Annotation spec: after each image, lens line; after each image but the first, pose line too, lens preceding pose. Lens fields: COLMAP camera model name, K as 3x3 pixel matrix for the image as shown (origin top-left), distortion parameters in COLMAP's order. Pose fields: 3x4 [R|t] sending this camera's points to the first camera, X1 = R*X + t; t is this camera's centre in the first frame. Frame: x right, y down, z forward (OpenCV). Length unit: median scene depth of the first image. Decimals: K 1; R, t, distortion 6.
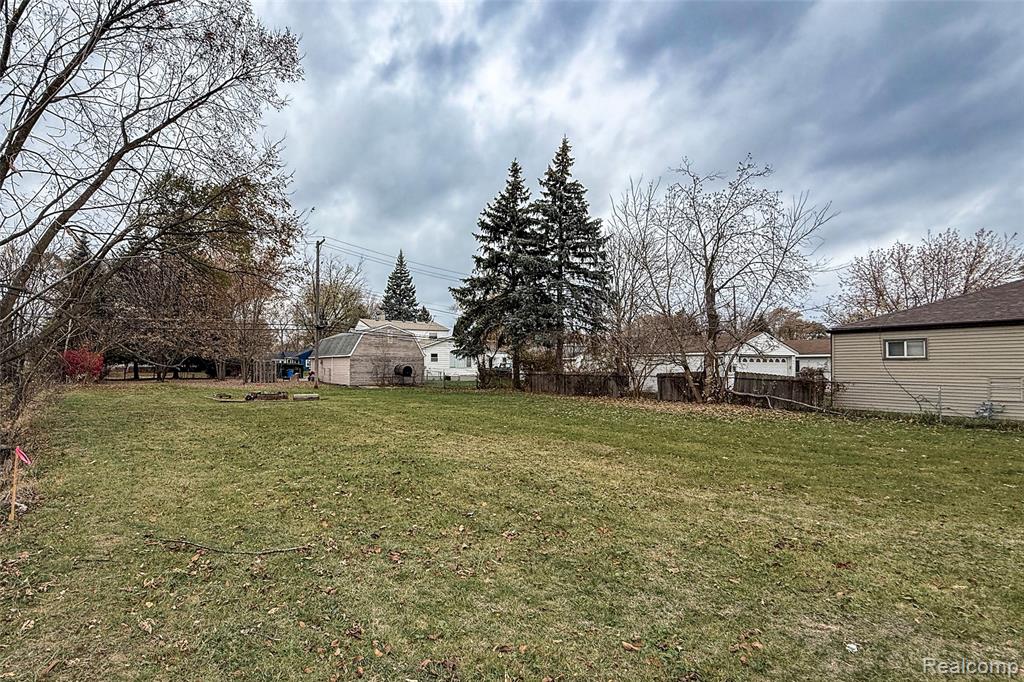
lens RADIAL K [[496.9, 0, 518.2], [0, 496.9, 370.2], [0, 0, 1]] dist [-0.000381, -0.000454]
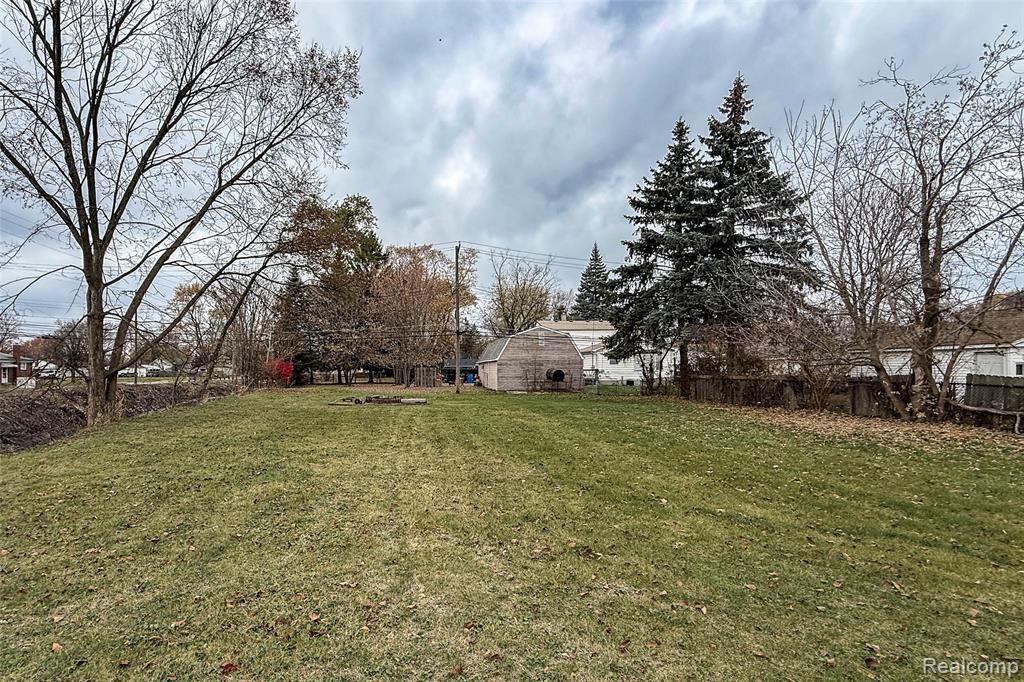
lens RADIAL K [[540.1, 0, 513.4], [0, 540.1, 379.6], [0, 0, 1]] dist [-0.003081, -0.000196]
pose [[0.882029, -0.001243, -0.471193, 0.180751], [0.006418, 0.999935, 0.009375, -0.000457], [0.471151, -0.011293, 0.881981, 0.077670]]
